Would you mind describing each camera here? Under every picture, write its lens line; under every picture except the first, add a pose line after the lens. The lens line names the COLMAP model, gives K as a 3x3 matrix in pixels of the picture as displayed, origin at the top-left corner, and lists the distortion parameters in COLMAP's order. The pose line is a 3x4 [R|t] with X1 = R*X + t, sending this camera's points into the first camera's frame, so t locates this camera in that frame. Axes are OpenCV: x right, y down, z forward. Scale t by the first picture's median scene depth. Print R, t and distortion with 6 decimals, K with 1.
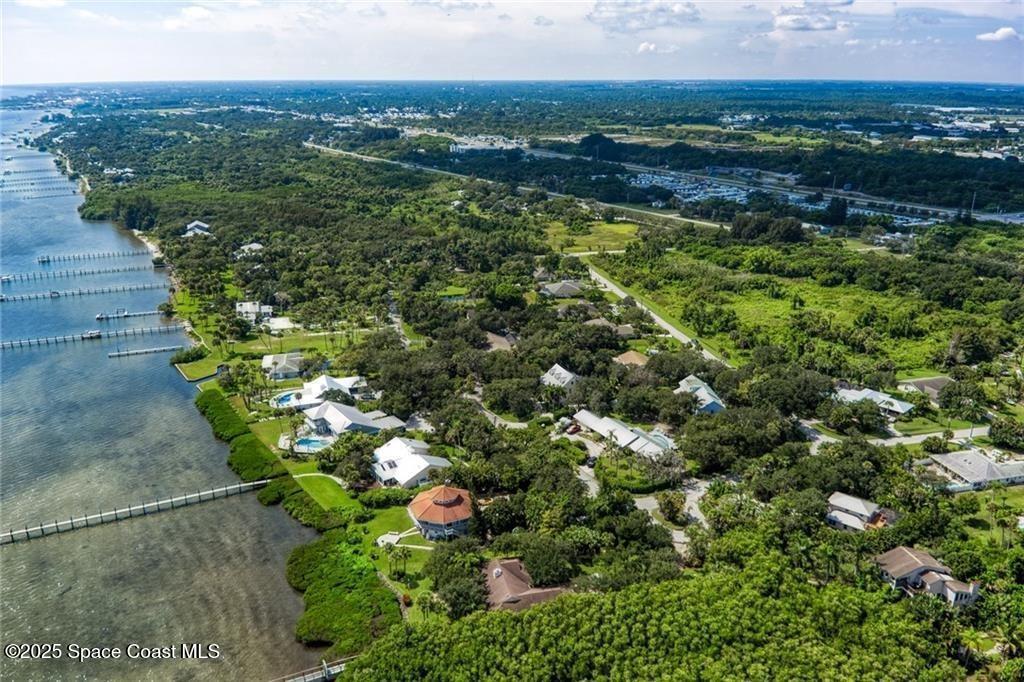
lens RADIAL K [[792.0, 0, 506.9], [0, 792.0, 341.0], [0, 0, 1]] dist [0.091412, -0.198485]
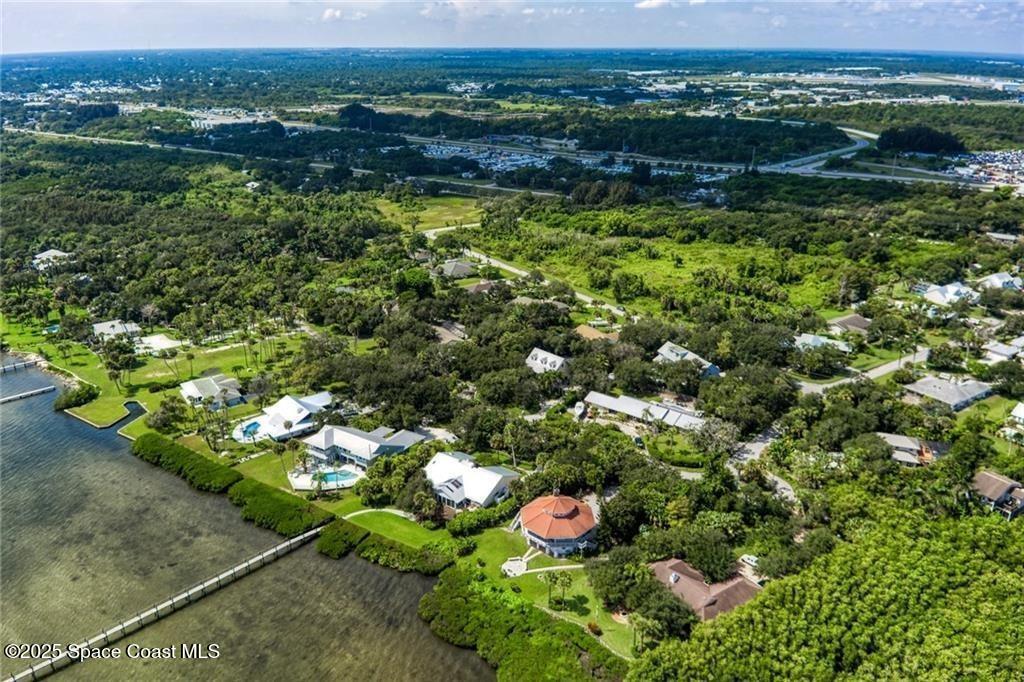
lens RADIAL K [[792.0, 0, 506.9], [0, 792.0, 341.0], [0, 0, 1]] dist [0.091412, -0.198485]
pose [[0.933577, -0.126044, 0.335479, -0.265037], [0.114050, 0.991935, 0.055300, -0.033356], [-0.339744, -0.013366, 0.940423, 0.102828]]
